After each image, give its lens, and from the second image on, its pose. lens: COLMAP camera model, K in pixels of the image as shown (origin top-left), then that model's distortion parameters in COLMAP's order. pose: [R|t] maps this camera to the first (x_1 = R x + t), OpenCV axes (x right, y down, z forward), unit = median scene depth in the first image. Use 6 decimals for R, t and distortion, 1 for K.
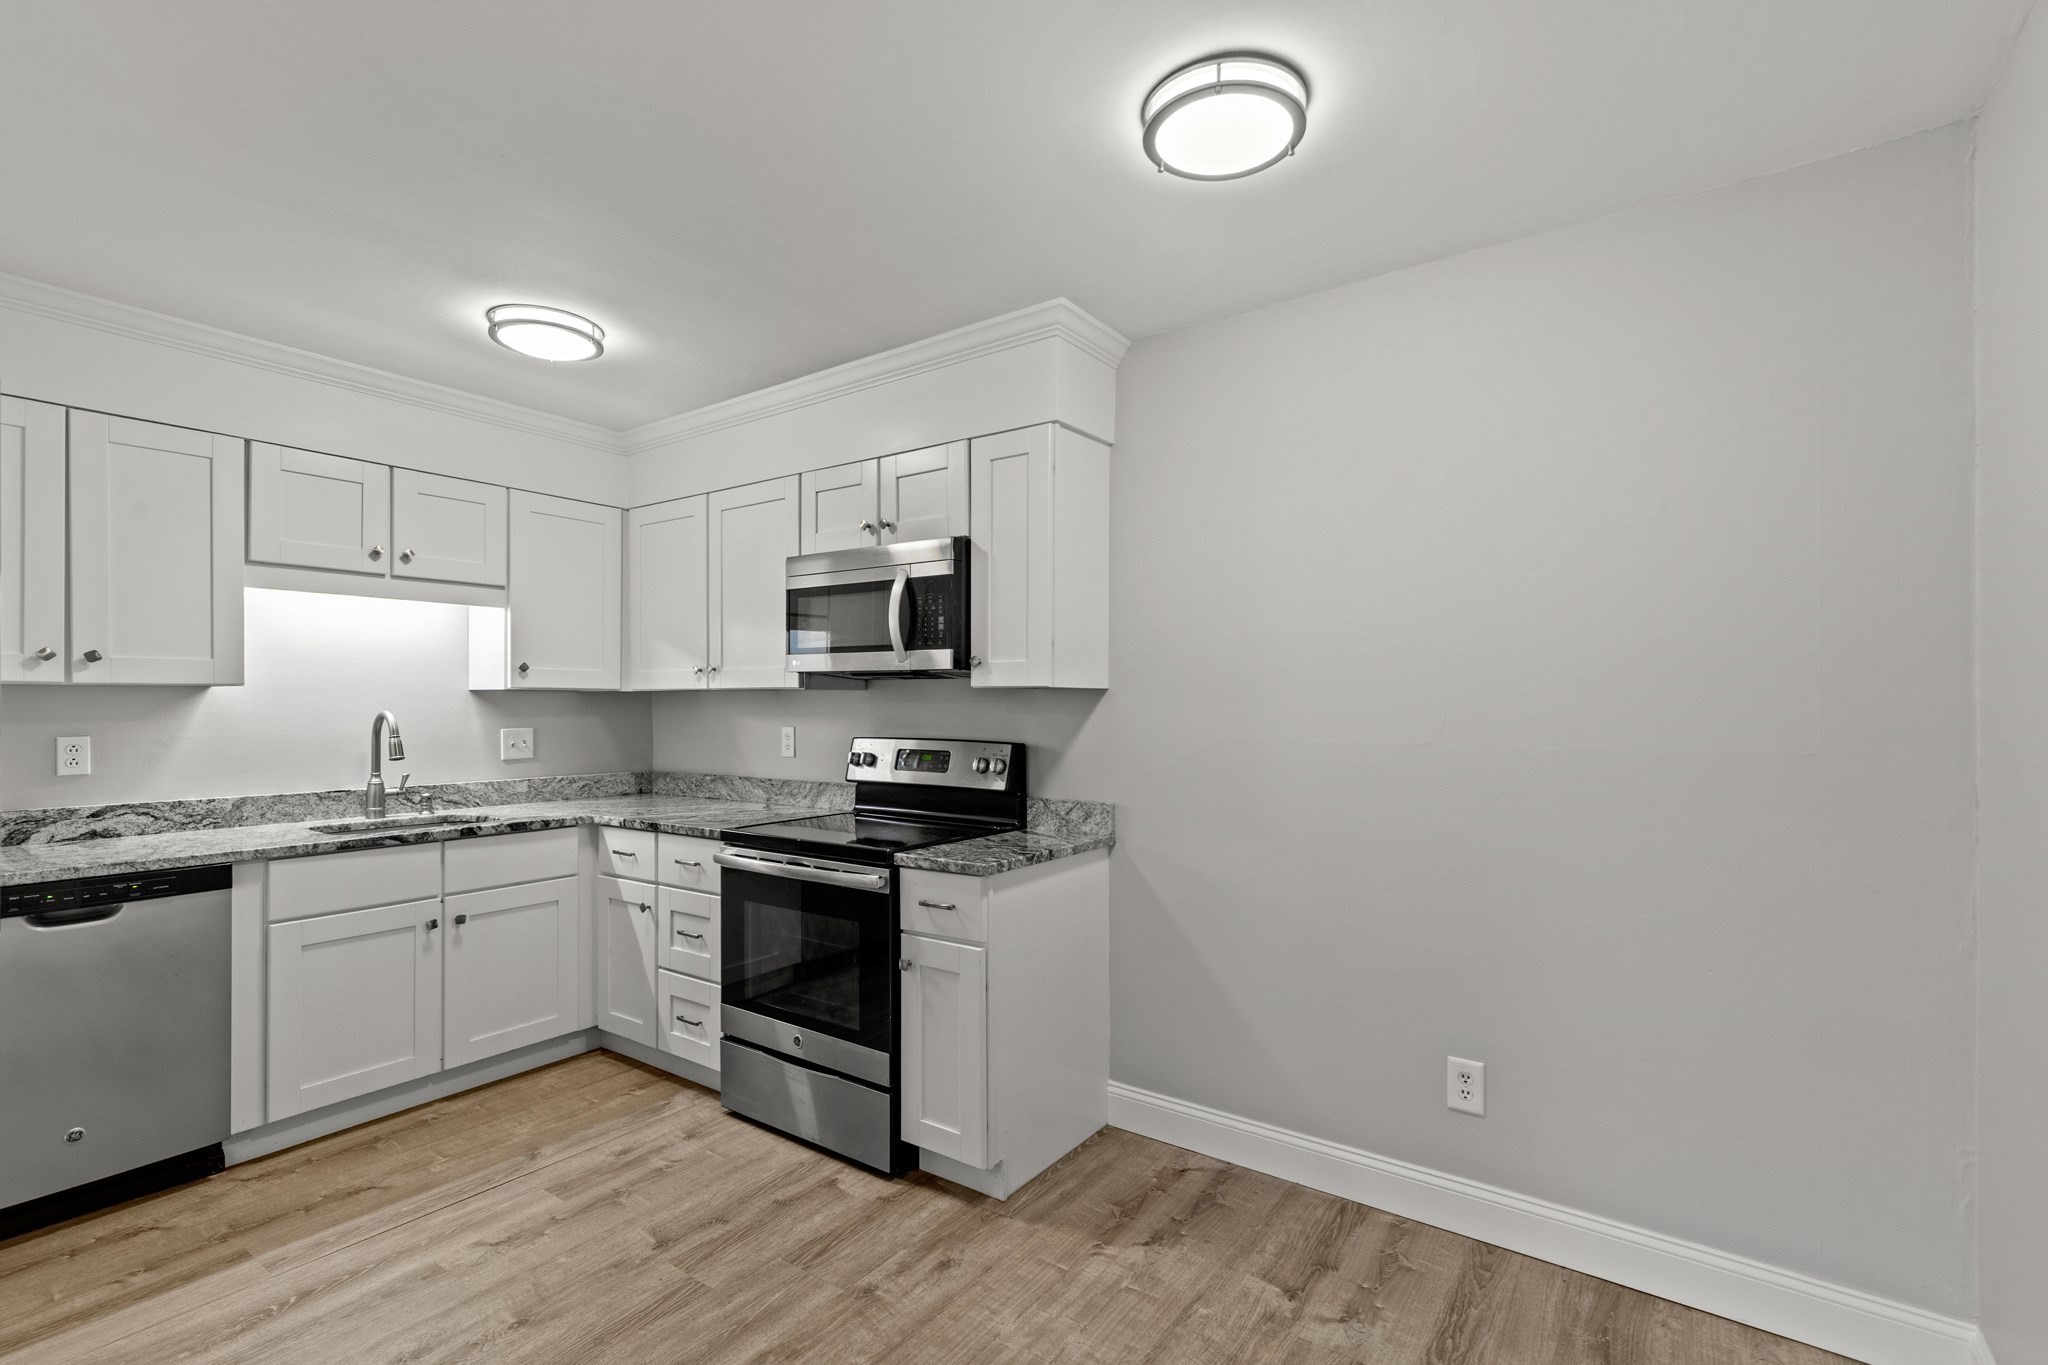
lens RADIAL K [[927.2, 0, 1029.1], [0, 927.2, 698.7], [0, 0, 1]] dist [0.011858, 0.000124]
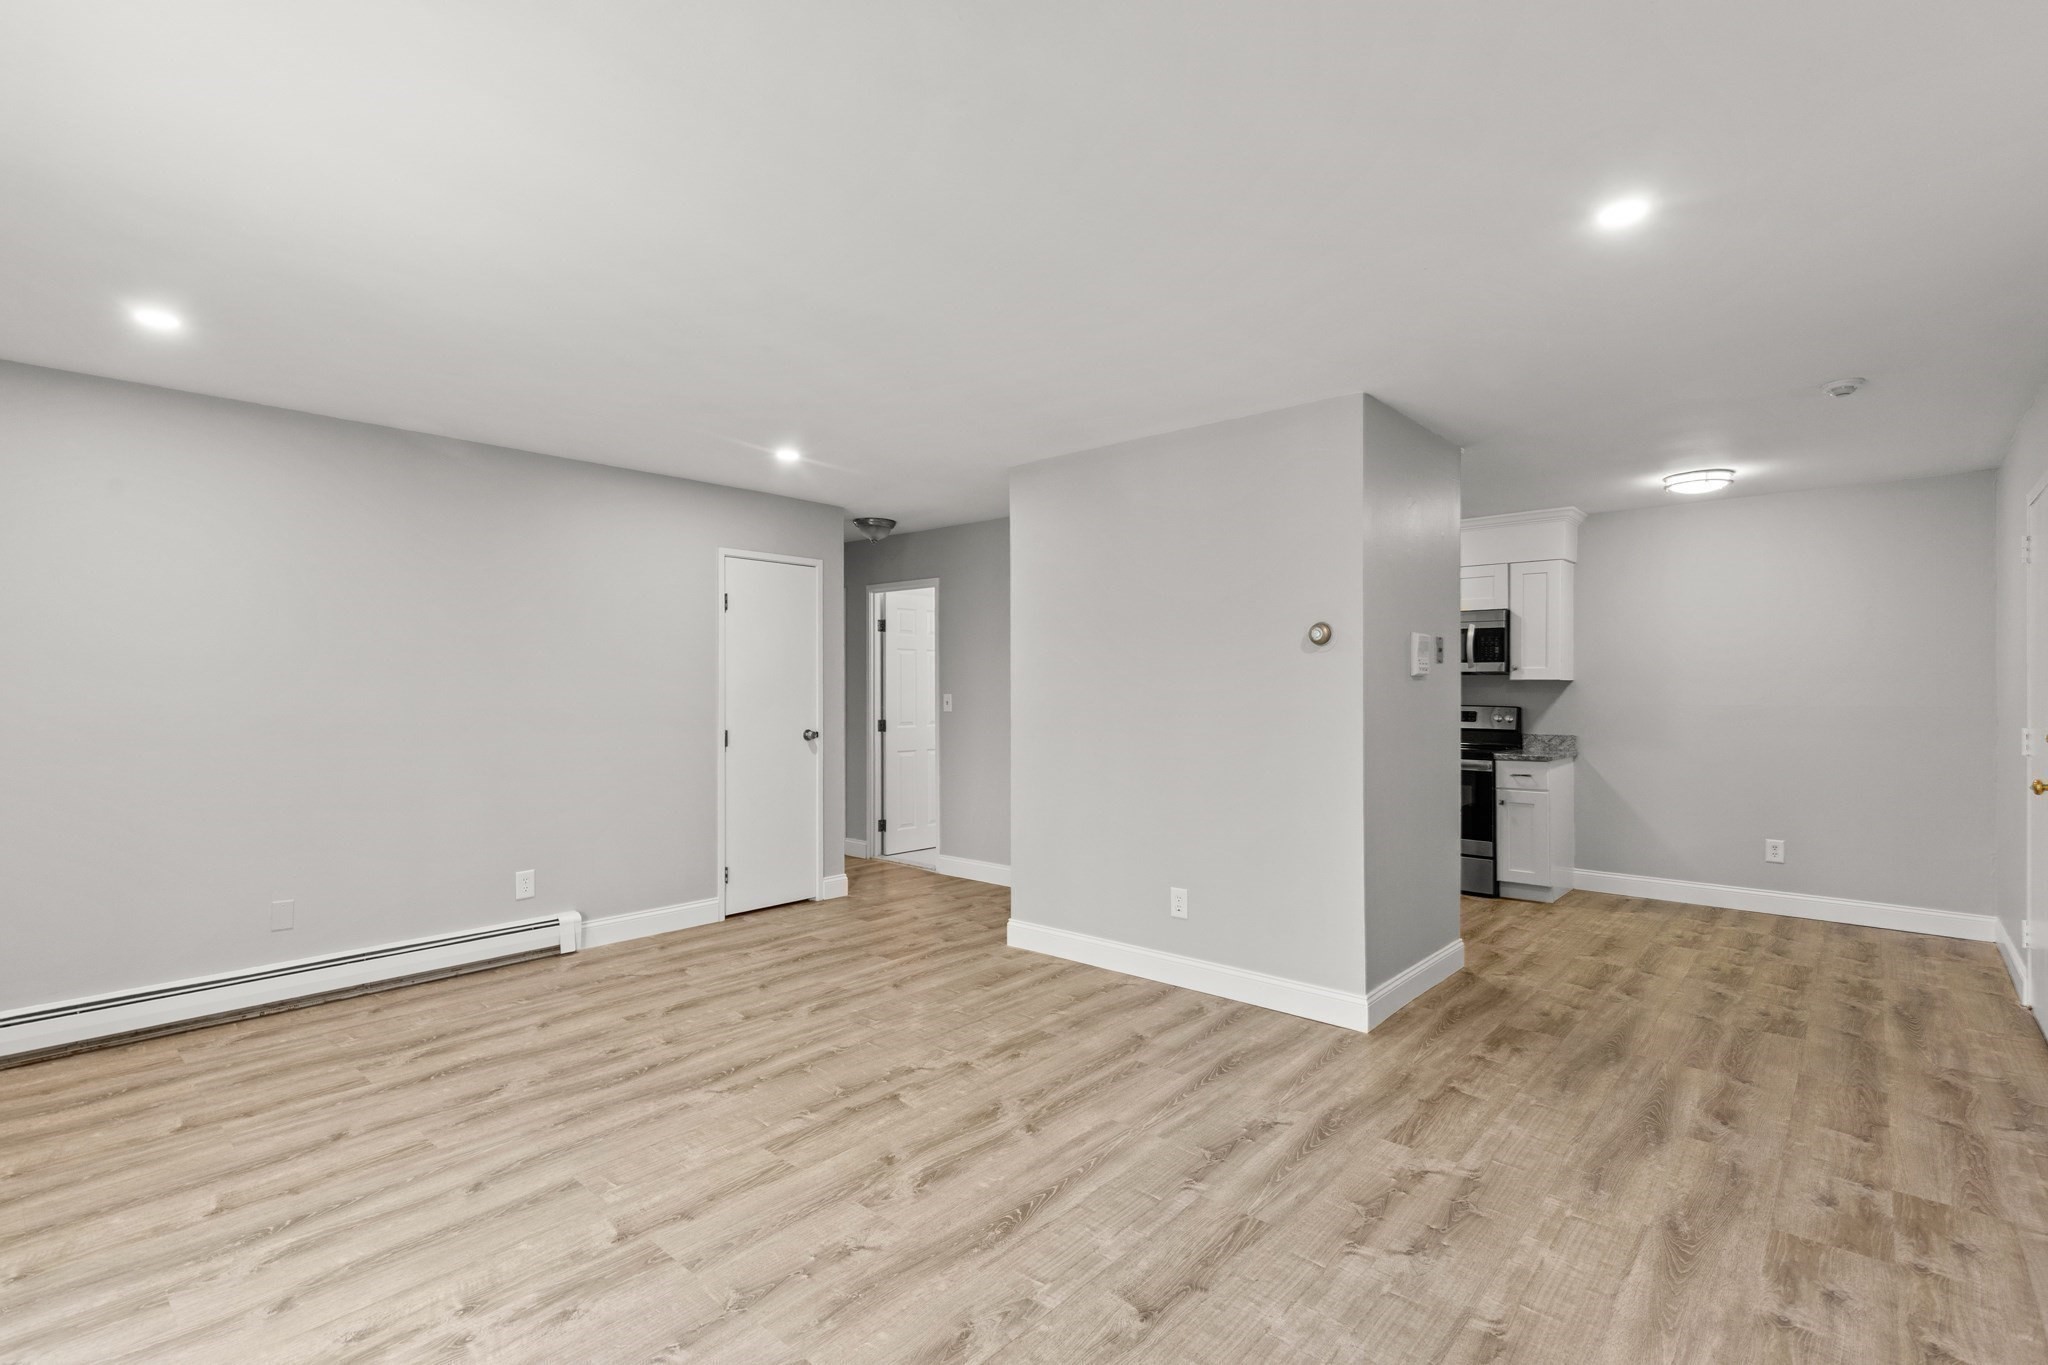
lens RADIAL K [[949.3, 0, 1029.7], [0, 949.3, 684.1], [0, 0, 1]] dist [0.008833, -0.000742]
pose [[0.994057, -0.002992, -0.108820, -0.892512], [0.002665, 0.999991, -0.003148, 0.001795], [0.108828, 0.002839, 0.994057, -1.251429]]
